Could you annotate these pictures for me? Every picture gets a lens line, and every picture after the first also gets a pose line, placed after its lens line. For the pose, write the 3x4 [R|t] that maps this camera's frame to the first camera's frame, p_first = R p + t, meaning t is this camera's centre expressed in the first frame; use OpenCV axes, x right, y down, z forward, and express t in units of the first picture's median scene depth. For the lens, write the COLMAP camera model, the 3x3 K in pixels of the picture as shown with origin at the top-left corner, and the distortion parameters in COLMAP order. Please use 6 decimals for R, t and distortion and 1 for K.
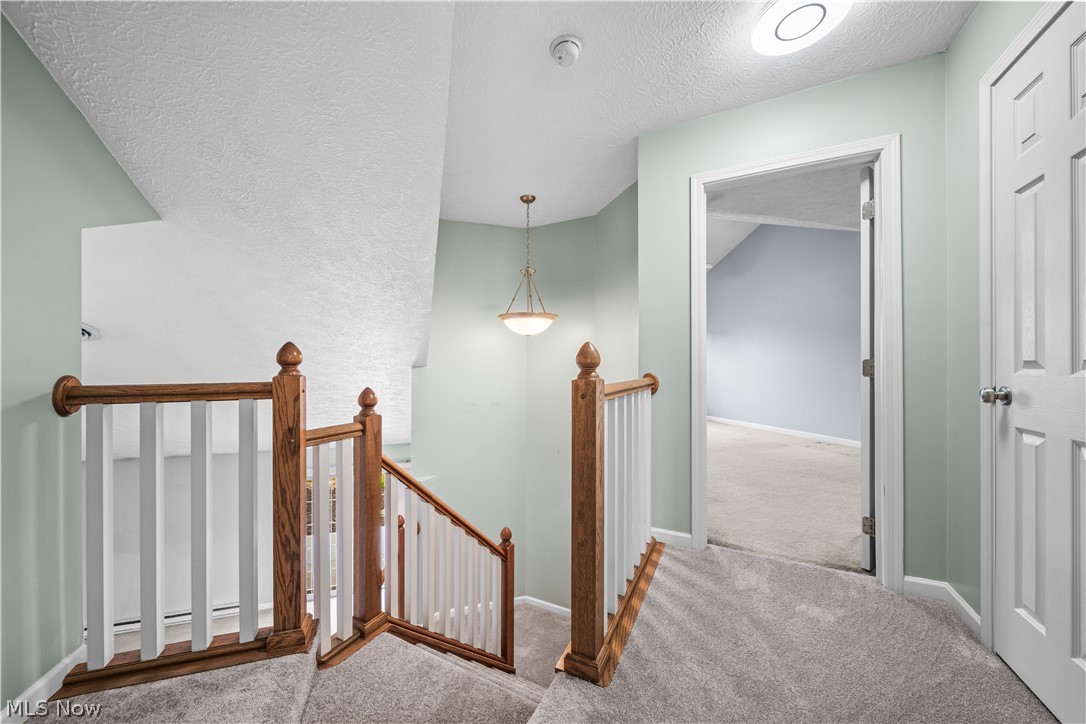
lens RADIAL K [[491.3, 0, 543.0], [0, 491.3, 362.0], [0, 0, 1]] dist [0.002904, 0.000584]
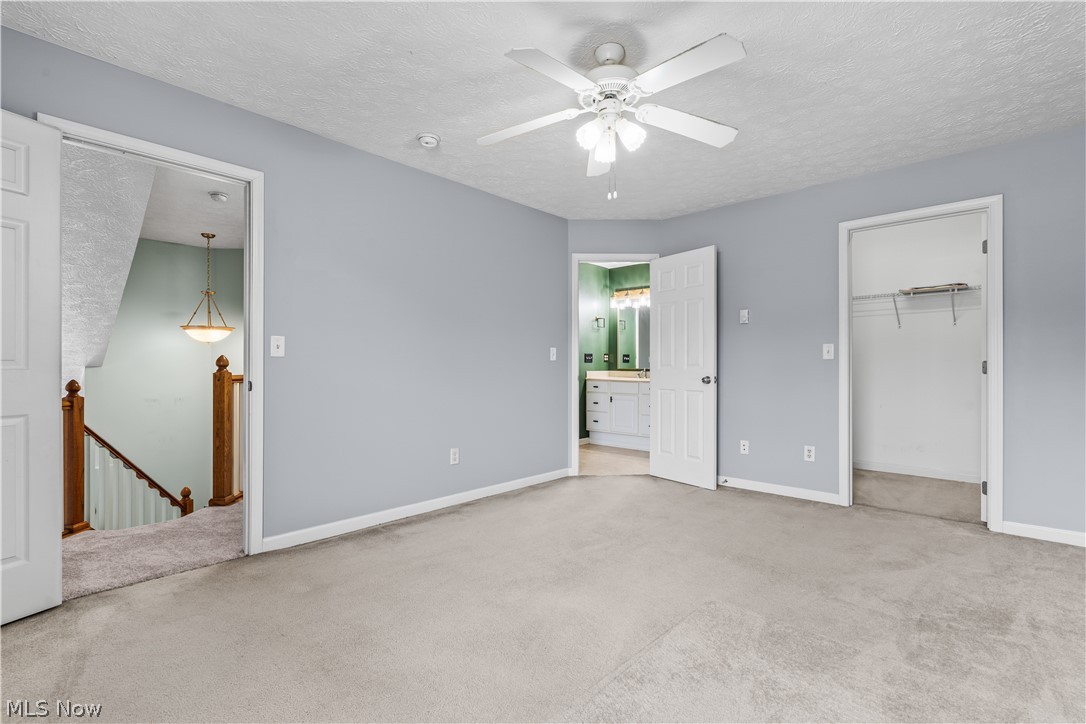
lens RADIAL K [[501.4, 0, 537.9], [0, 501.4, 367.2], [0, 0, 1]] dist [0.000025, -0.000194]
pose [[0.871059, 0.001067, 0.491177, 0.096679], [-0.005127, 0.999963, 0.006921, -0.004478], [-0.491152, -0.008547, 0.871032, -0.712792]]
